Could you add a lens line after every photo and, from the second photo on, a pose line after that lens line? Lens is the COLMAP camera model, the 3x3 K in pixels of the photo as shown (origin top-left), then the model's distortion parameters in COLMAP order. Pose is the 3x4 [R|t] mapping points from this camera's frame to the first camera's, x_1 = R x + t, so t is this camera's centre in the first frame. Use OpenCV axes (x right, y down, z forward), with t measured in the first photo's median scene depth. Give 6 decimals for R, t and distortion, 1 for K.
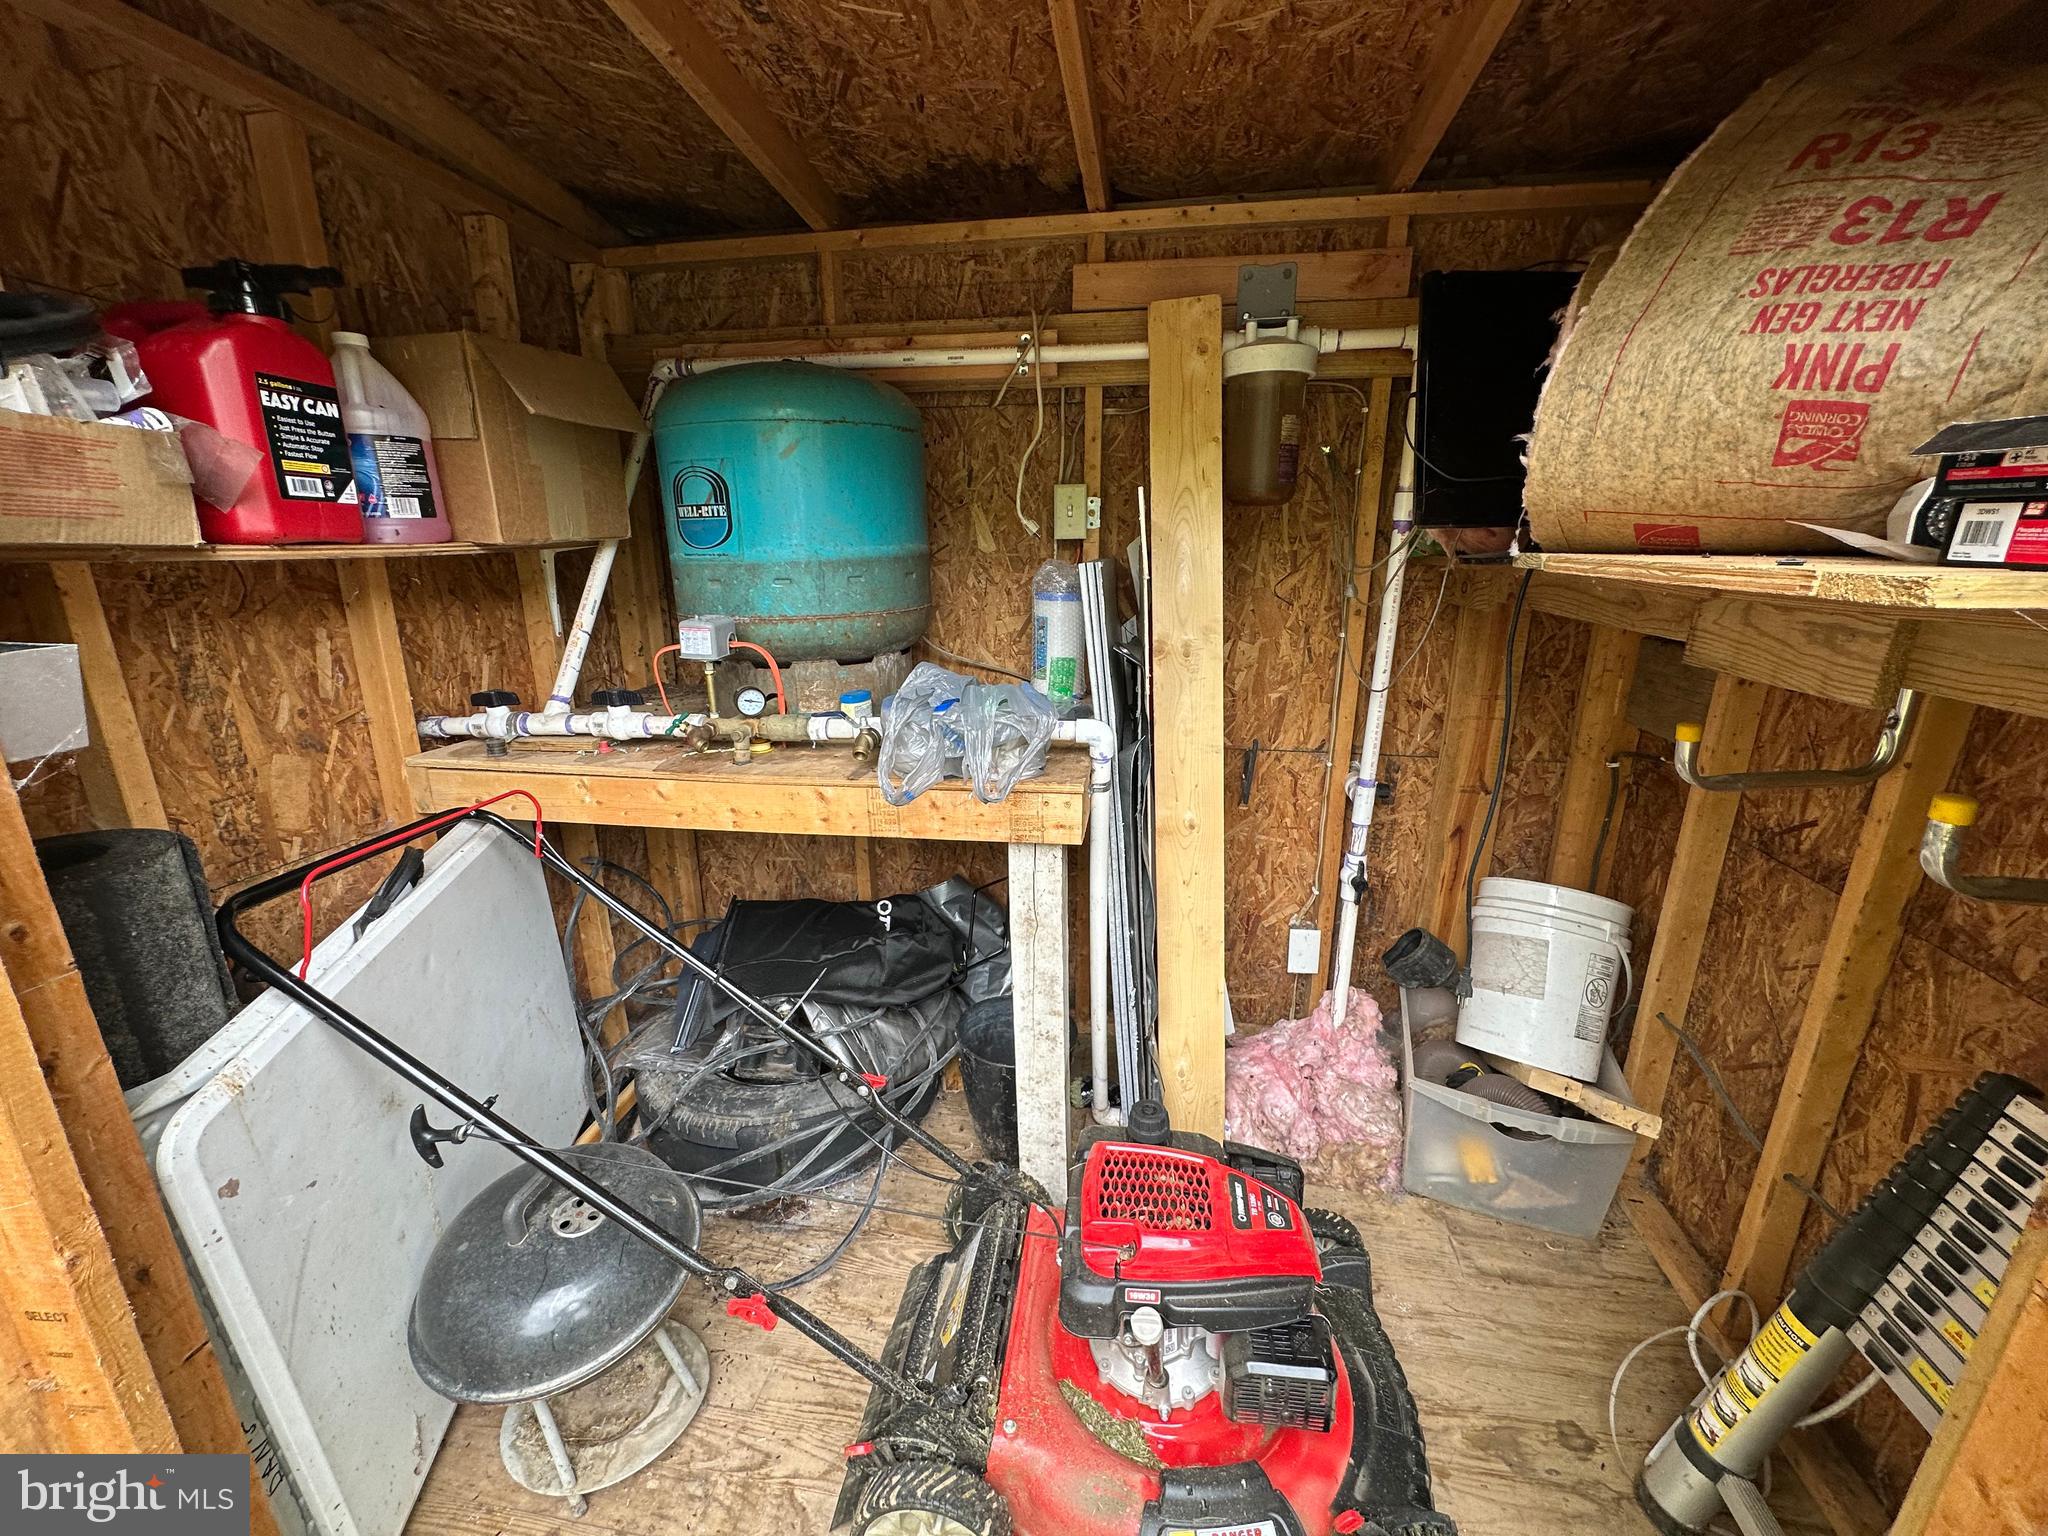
lens RADIAL K [[811.0, 0, 1024.0], [0, 811.0, 768.0], [0, 0, 1]] dist [-0.000566, 0.000289]
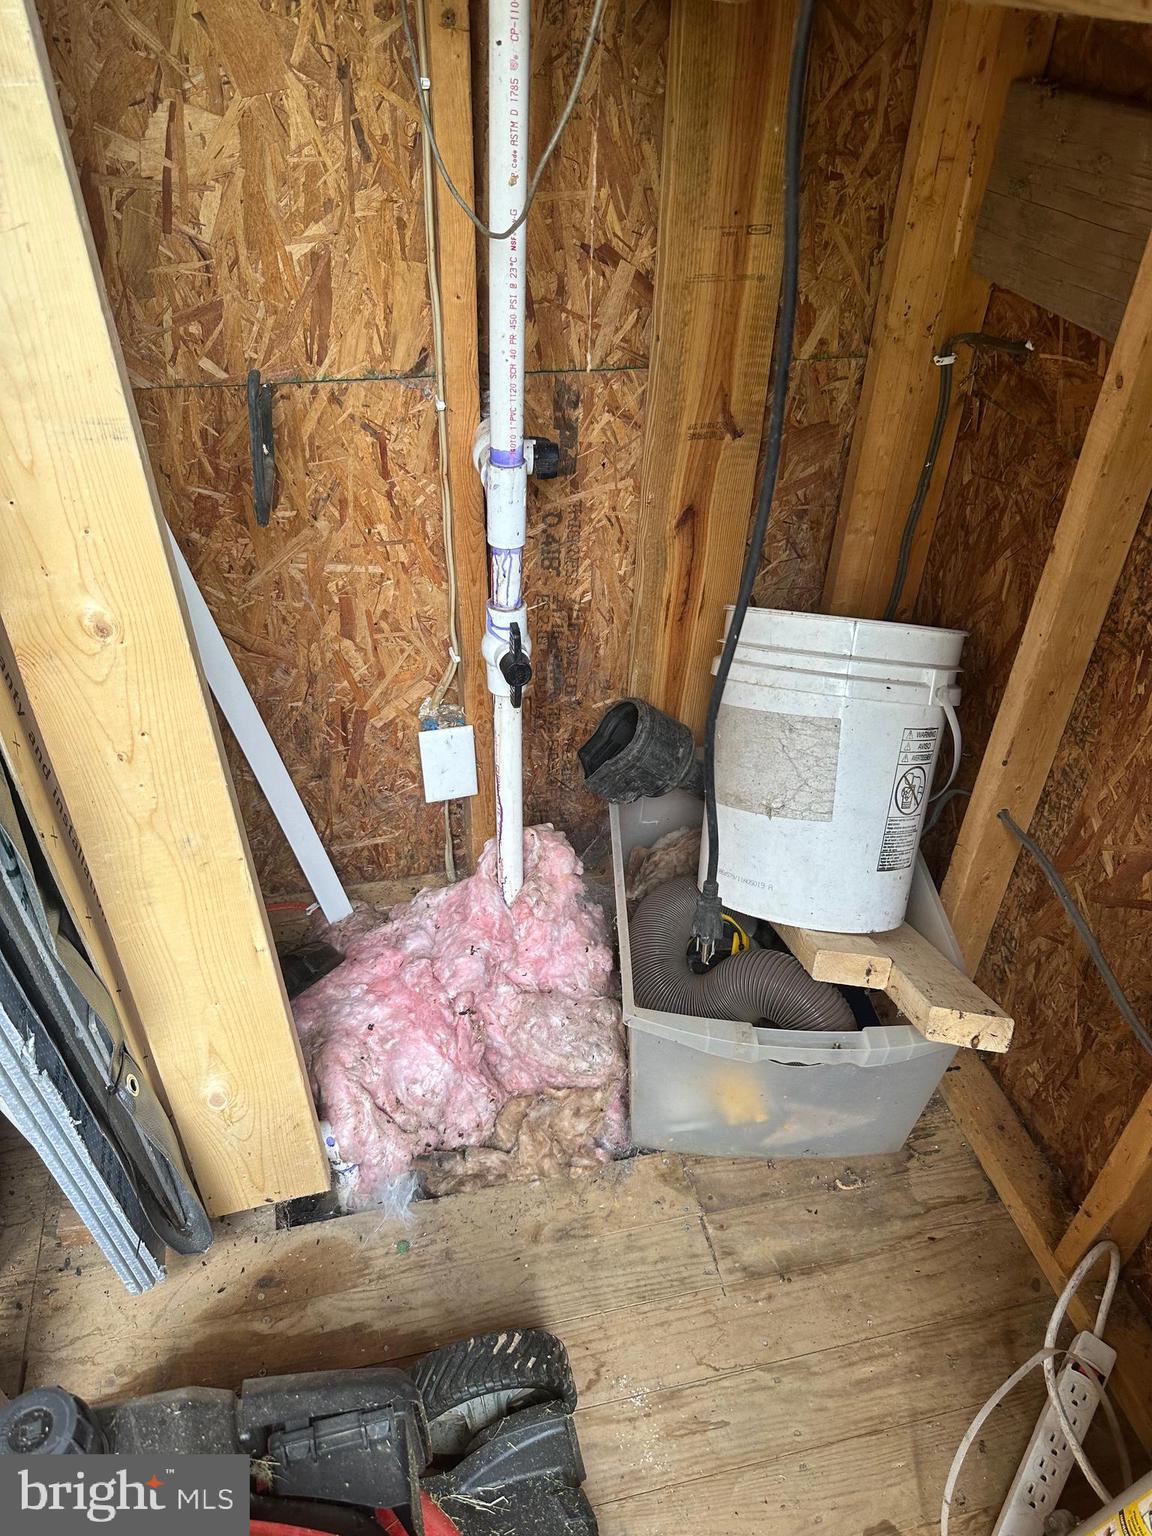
lens RADIAL K [[1101.5, 0, 572.5], [0, 1101.5, 776.9], [0, 0, 1]] dist [0.090634, -0.146716]
pose [[0.921844, -0.213774, 0.323272, 0.203456], [0.080992, 0.921962, 0.378718, -0.046516], [-0.379004, -0.322936, 0.867219, 0.361409]]
